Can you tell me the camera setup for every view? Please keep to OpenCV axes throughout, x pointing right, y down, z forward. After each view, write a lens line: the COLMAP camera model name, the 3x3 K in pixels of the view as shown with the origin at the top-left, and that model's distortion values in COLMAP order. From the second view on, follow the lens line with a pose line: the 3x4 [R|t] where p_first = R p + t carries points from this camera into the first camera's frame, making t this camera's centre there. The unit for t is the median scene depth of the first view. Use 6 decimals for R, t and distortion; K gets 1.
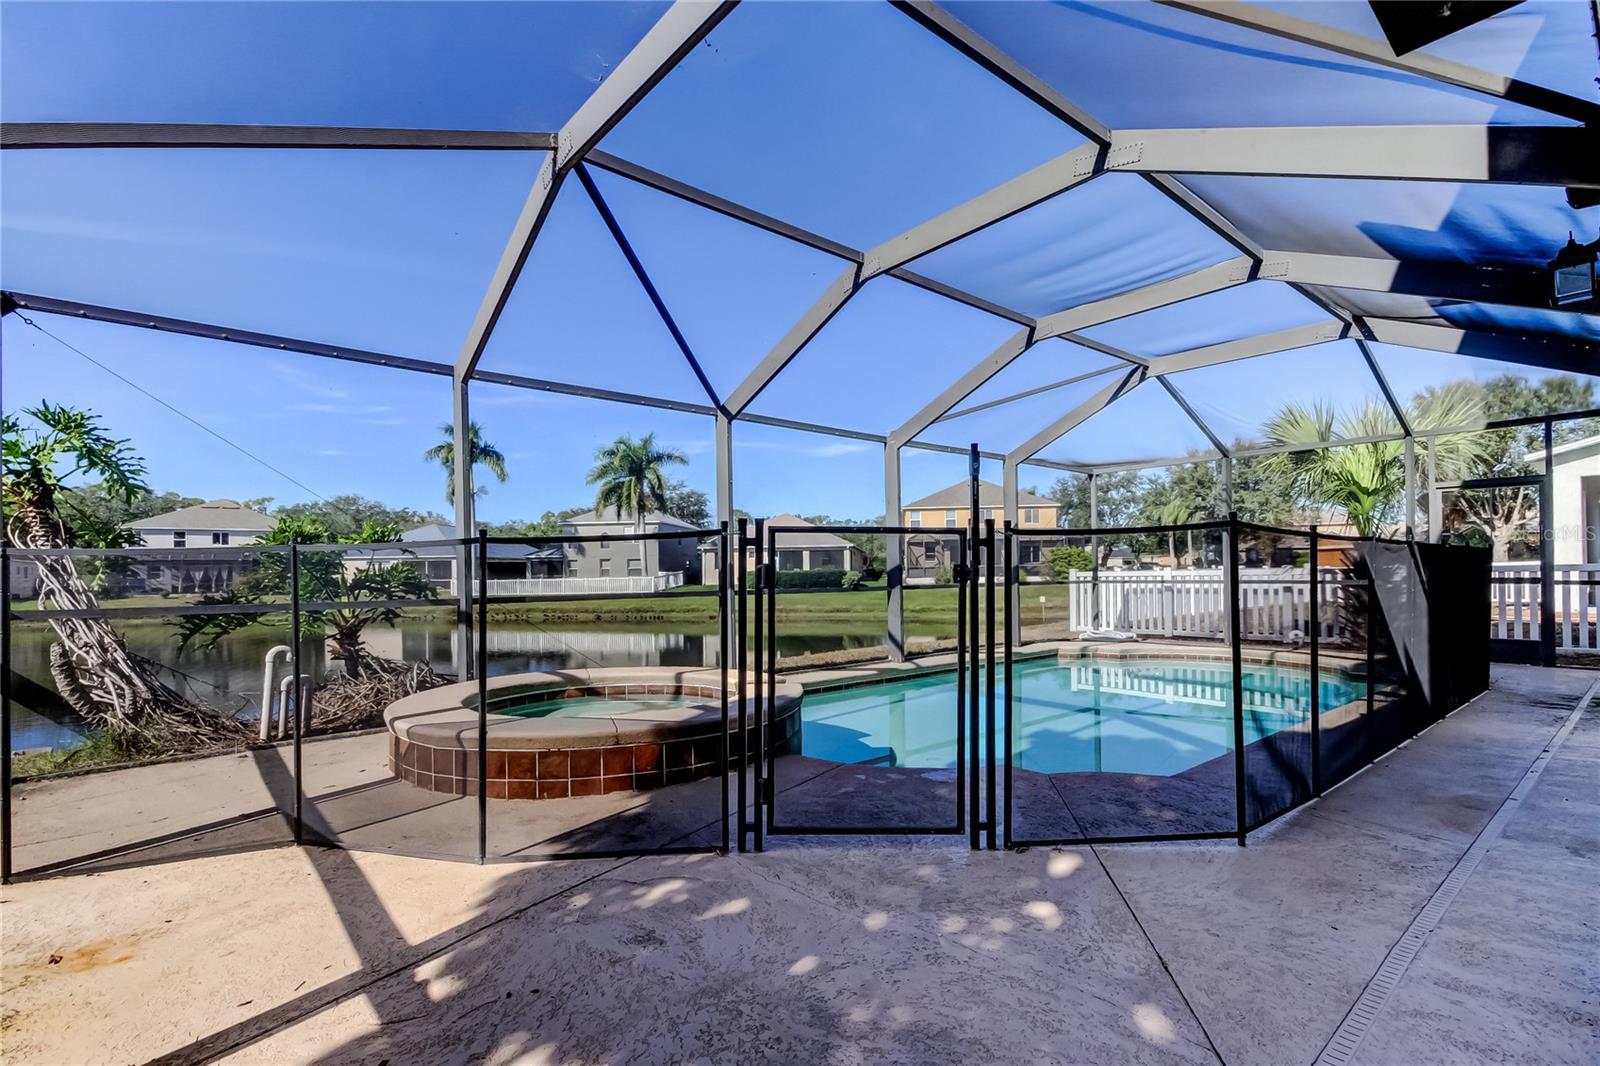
lens RADIAL K [[740.4, 0, 809.7], [0, 740.4, 572.1], [0, 0, 1]] dist [0.009305, 0.000883]
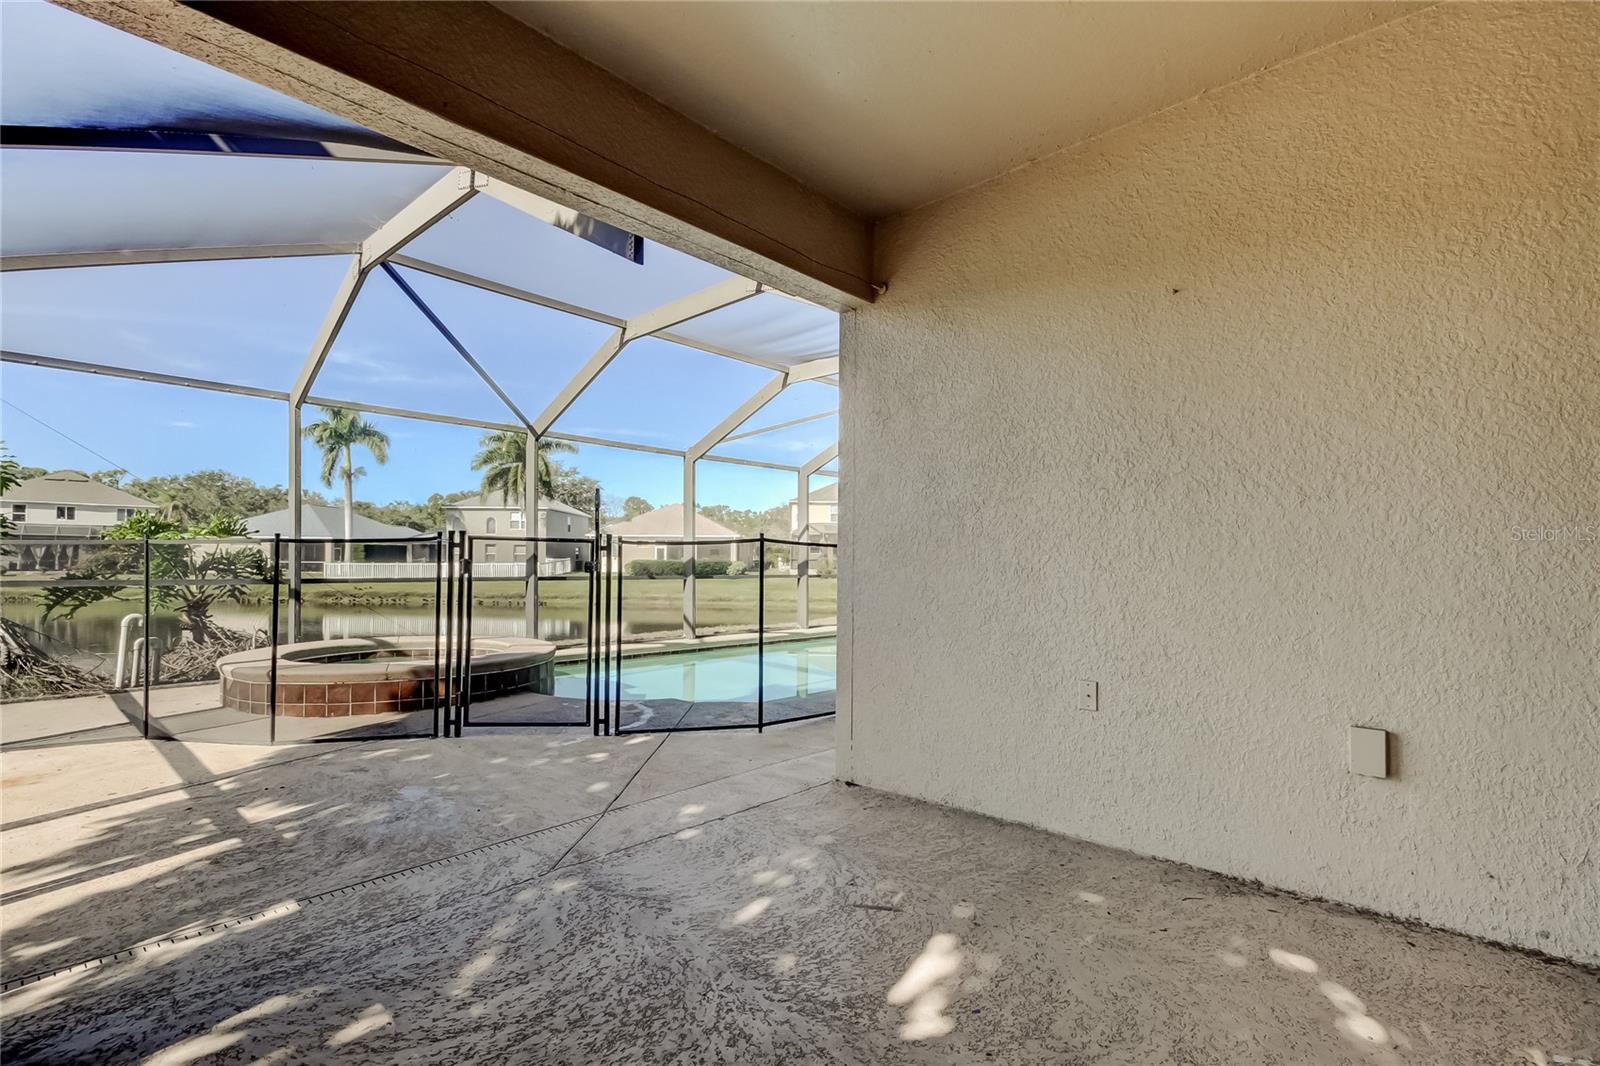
lens RADIAL K [[739.8, 0, 796.9], [0, 739.8, 560.7], [0, 0, 1]] dist [0.013805, -0.009416]
pose [[0.993682, 0.020475, 0.110352, 0.135367], [-0.020258, 0.999790, -0.003085, -0.004595], [-0.110392, 0.000830, 0.993888, -0.193225]]
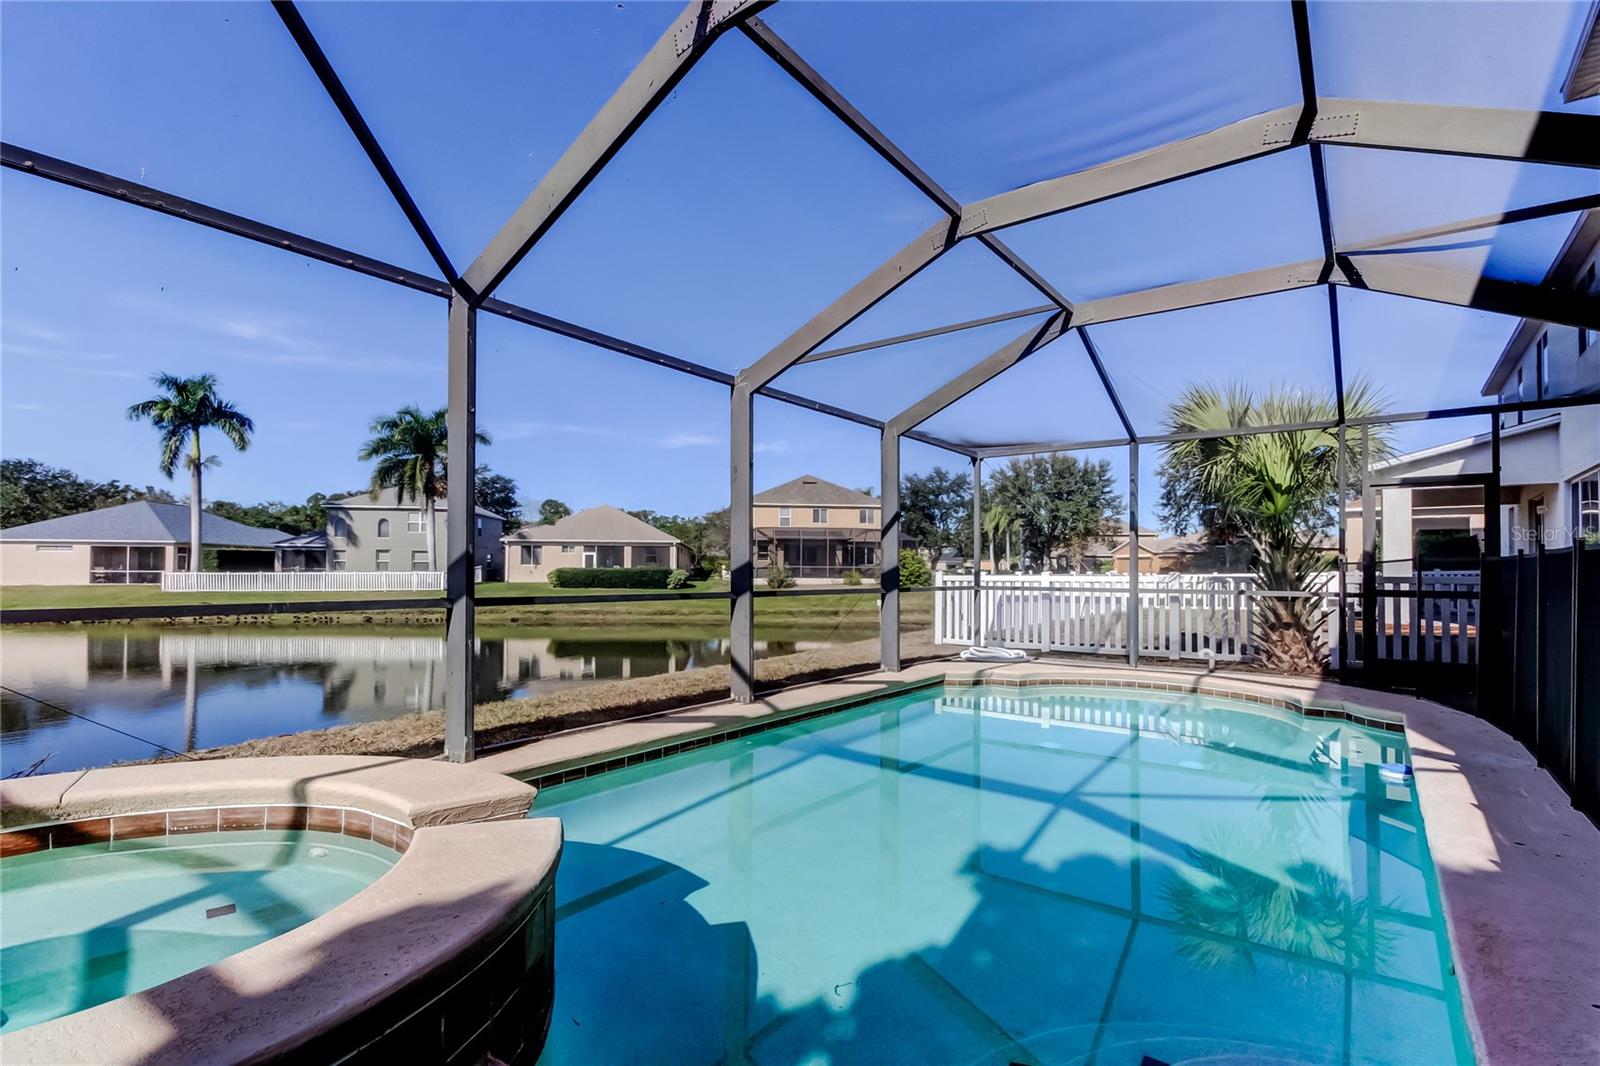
lens RADIAL K [[754.1, 0, 817.6], [0, 754.1, 555.5], [0, 0, 1]] dist [0.012205, -0.000172]
pose [[0.971283, 0.023500, 0.236763, 0.013612], [-0.018431, 0.999552, -0.023601, 0.000163], [-0.237211, 0.018560, 0.971281, 0.258396]]
